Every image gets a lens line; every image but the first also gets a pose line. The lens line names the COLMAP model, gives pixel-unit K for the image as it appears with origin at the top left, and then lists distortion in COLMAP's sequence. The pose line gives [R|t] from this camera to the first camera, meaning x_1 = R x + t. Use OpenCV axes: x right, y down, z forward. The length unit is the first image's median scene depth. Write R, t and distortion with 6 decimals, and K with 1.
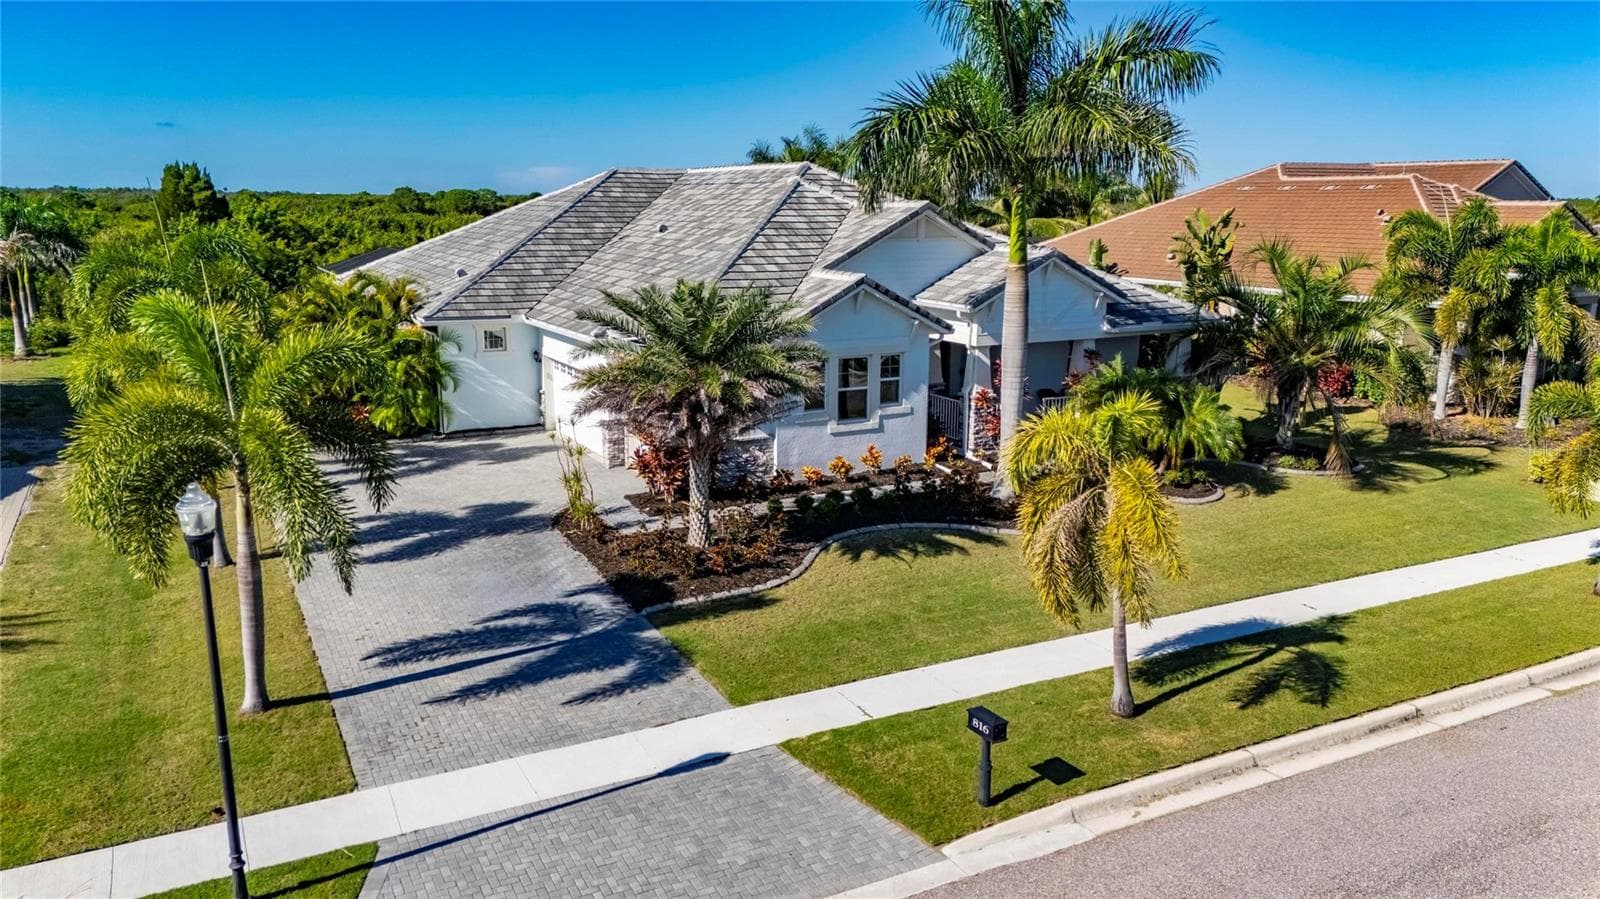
lens RADIAL K [[1172.9, 0, 802.8], [0, 1172.9, 451.4], [0, 0, 1]] dist [0.080938, -0.078198]
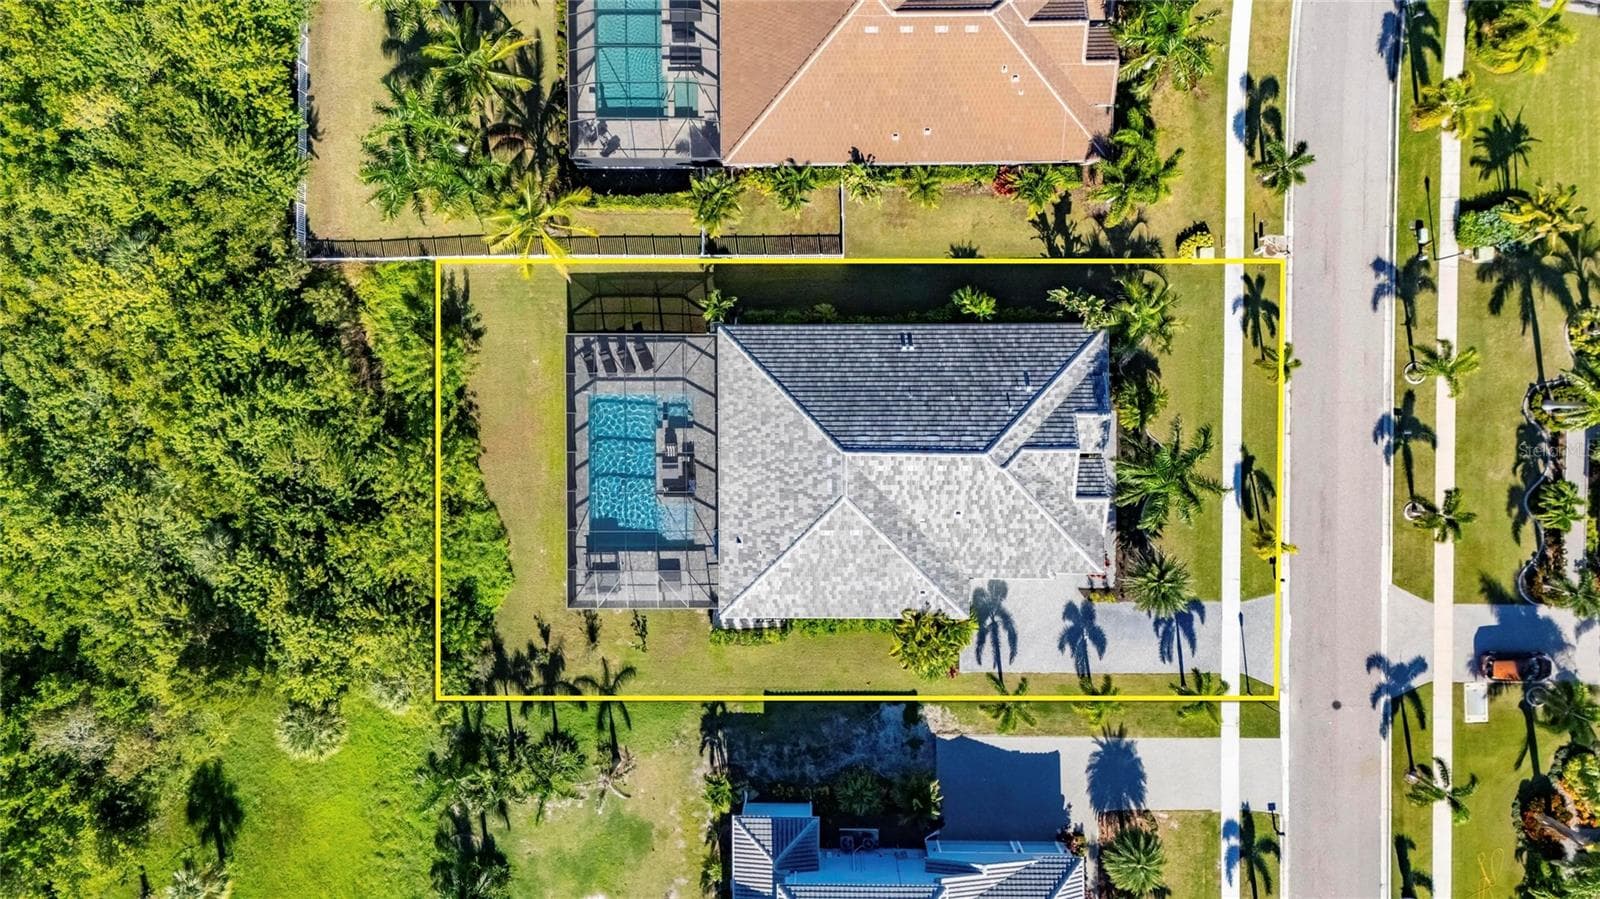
lens RADIAL K [[1188.0, 0, 794.2], [0, 1188.0, 454.4], [0, 0, 1]] dist [0.078092, -0.075065]
pose [[0.474424, -0.879282, -0.042257, -0.115464], [0.203879, 0.063053, 0.976963, -3.882593], [-0.856362, -0.472110, 0.209182, 1.356659]]
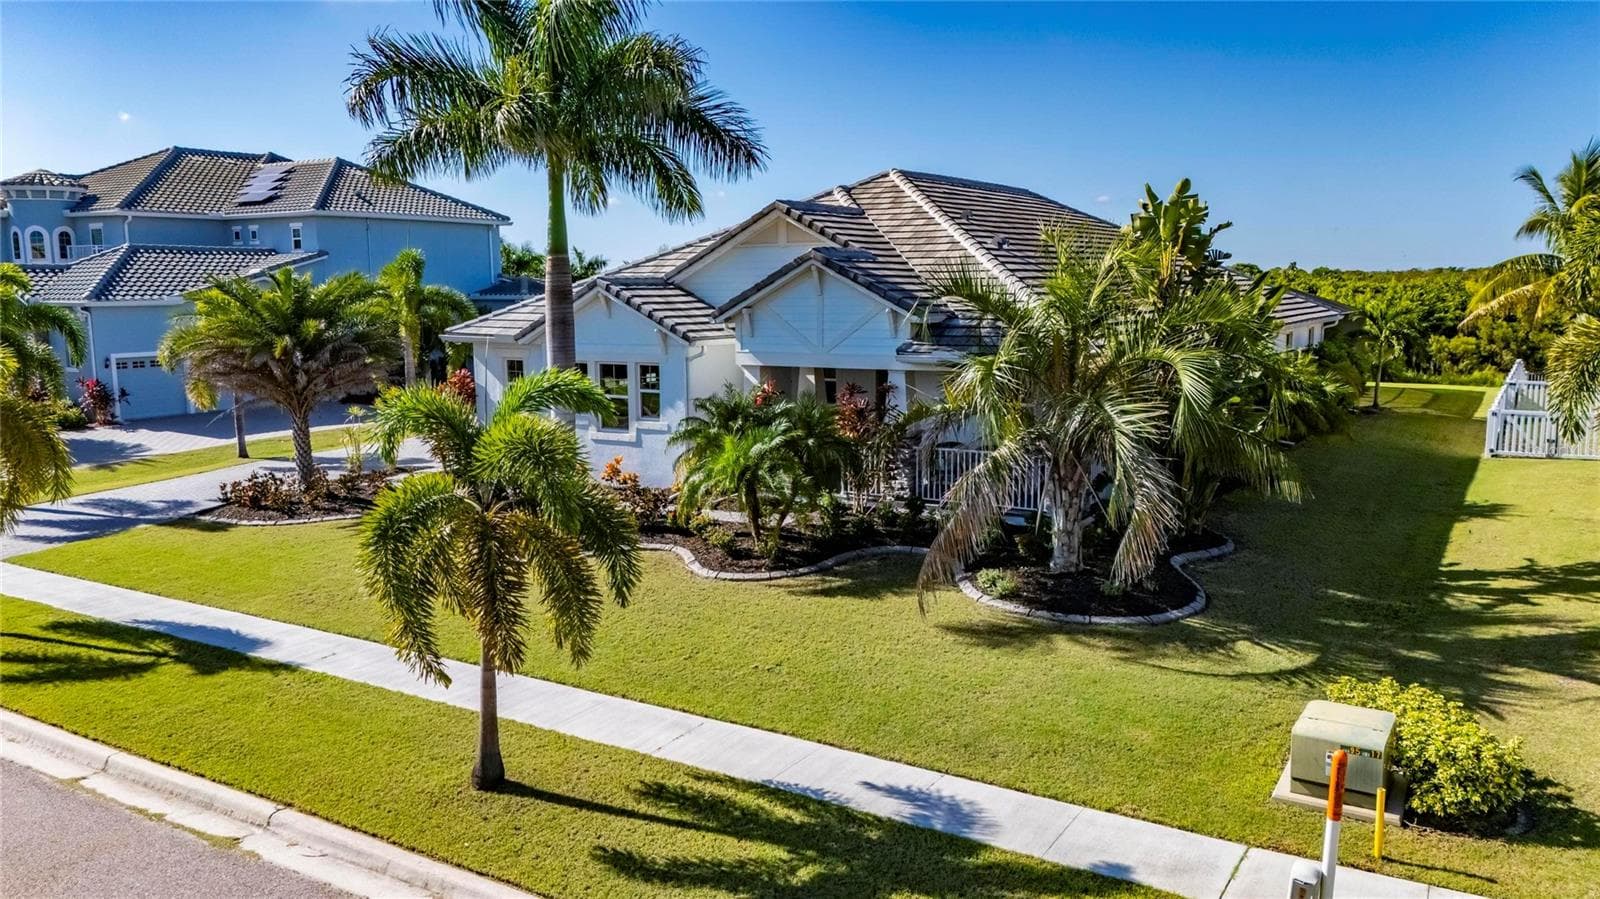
lens RADIAL K [[1188.0, 0, 800.2], [0, 1188.0, 449.7], [0, 0, 1]] dist [0.078092, -0.075065]
pose [[0.492921, 0.107757, -0.863376, 1.232799], [-0.167878, 0.985434, 0.027145, -0.079597], [0.853725, 0.131561, 0.503831, 0.820734]]
